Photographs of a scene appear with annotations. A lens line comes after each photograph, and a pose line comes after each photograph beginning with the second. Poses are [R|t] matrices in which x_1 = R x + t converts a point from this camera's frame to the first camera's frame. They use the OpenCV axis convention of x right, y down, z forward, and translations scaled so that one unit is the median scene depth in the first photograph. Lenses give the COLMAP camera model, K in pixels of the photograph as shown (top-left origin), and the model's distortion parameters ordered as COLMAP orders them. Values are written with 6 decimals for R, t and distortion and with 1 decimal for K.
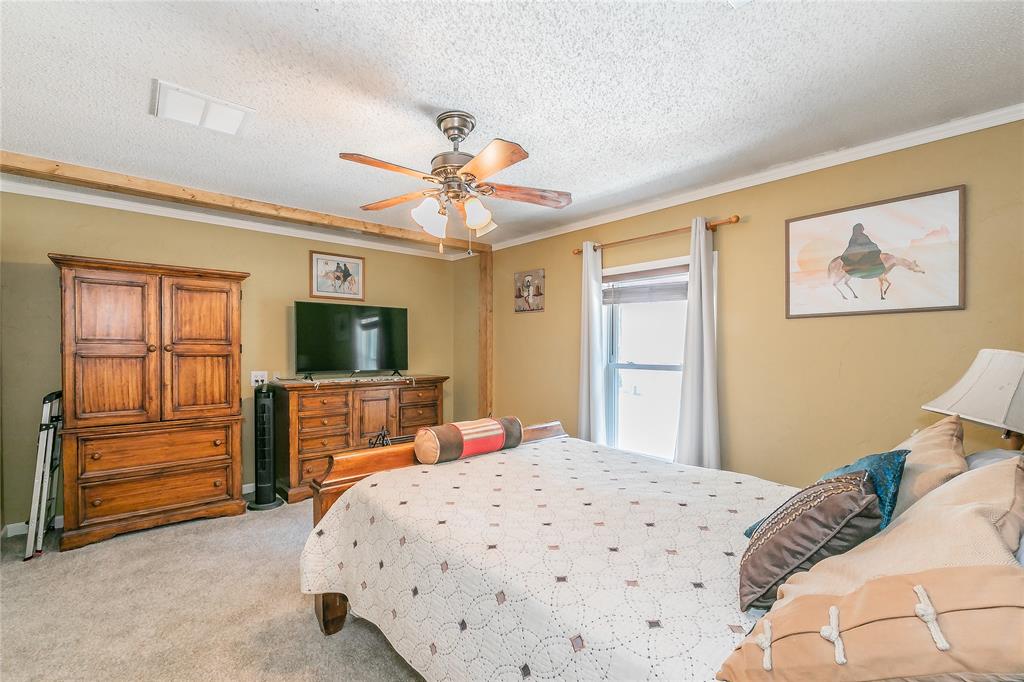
lens RADIAL K [[436.4, 0, 517.2], [0, 436.4, 360.3], [0, 0, 1]] dist [0.001008, 0.000080]
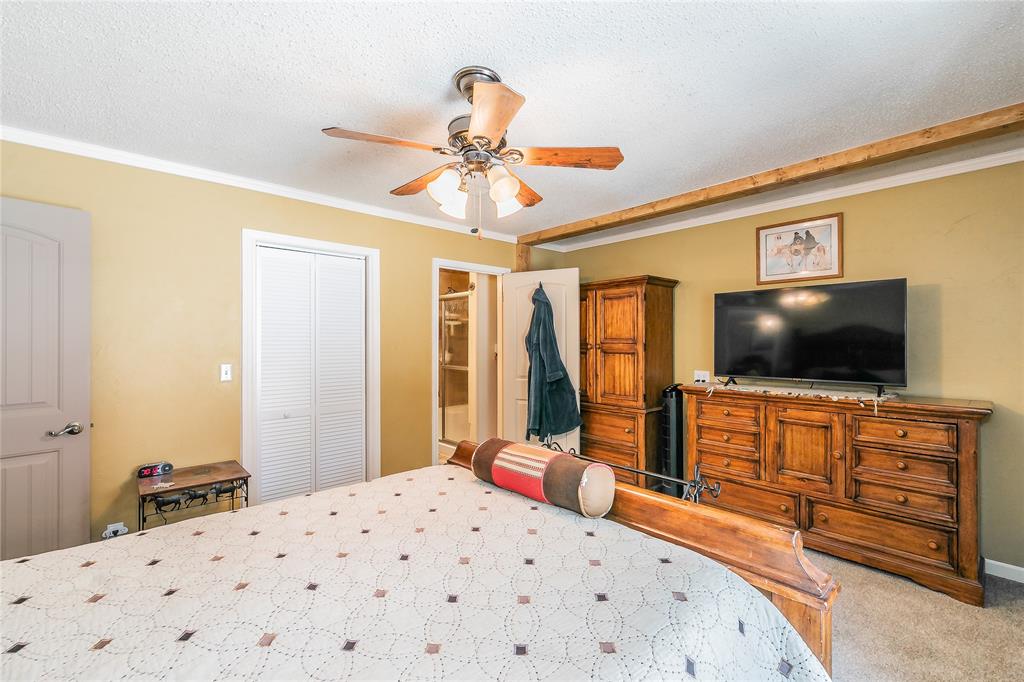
lens RADIAL K [[439.3, 0, 512.0], [0, 439.3, 341.0], [0, 0, 1]] dist [-0.000656, -0.000094]
pose [[0.010893, -0.009366, -0.999897, 0.386579], [-0.031427, 0.999459, -0.009705, -0.018838], [0.999447, 0.031529, 0.010592, 0.601156]]
